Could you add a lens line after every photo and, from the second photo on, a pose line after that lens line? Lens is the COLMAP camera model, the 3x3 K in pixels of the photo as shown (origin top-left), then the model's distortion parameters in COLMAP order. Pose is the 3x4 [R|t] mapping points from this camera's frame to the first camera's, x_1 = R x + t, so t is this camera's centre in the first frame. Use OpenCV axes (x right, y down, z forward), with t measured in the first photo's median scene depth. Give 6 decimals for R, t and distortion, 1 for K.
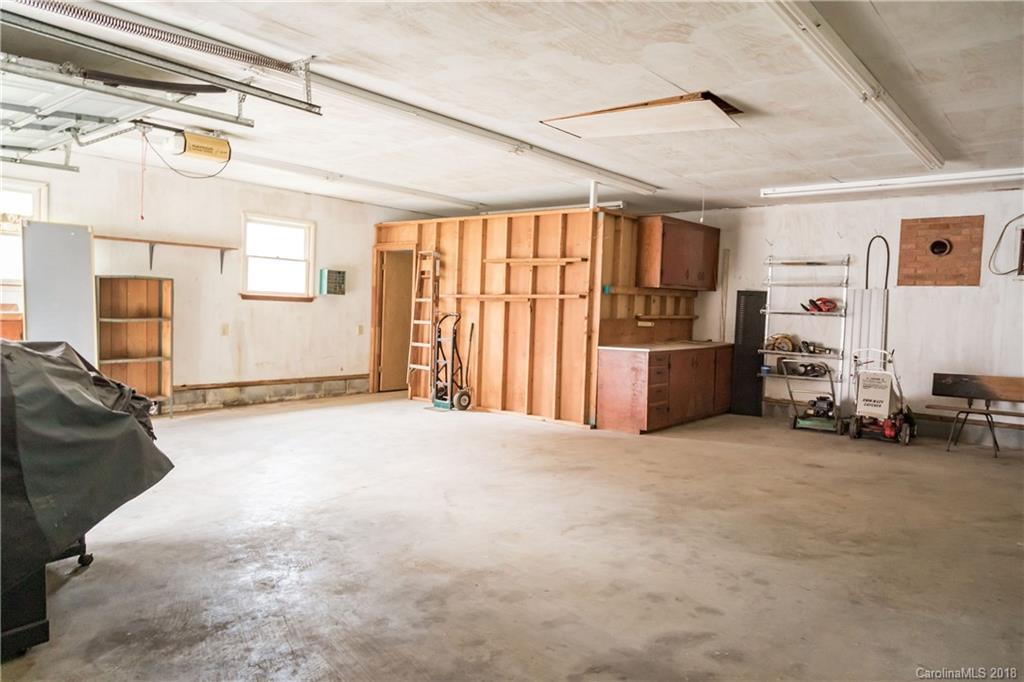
lens RADIAL K [[692.9, 0, 511.9], [0, 692.9, 342.2], [0, 0, 1]] dist [0.003677, -0.000781]
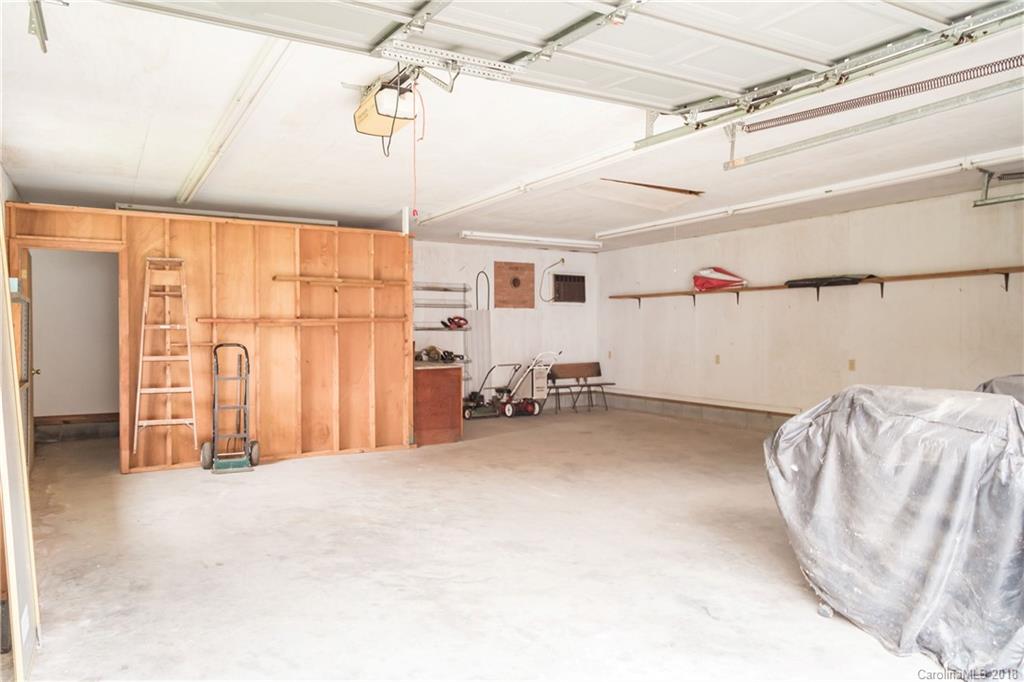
lens RADIAL K [[692.9, 0, 513.1], [0, 692.9, 338.7], [0, 0, 1]] dist [0.003677, -0.000781]
pose [[0.327959, -0.044655, 0.943636, -0.771987], [0.054997, 0.998091, 0.028118, -0.055335], [-0.943090, 0.042676, 0.329789, 0.497141]]
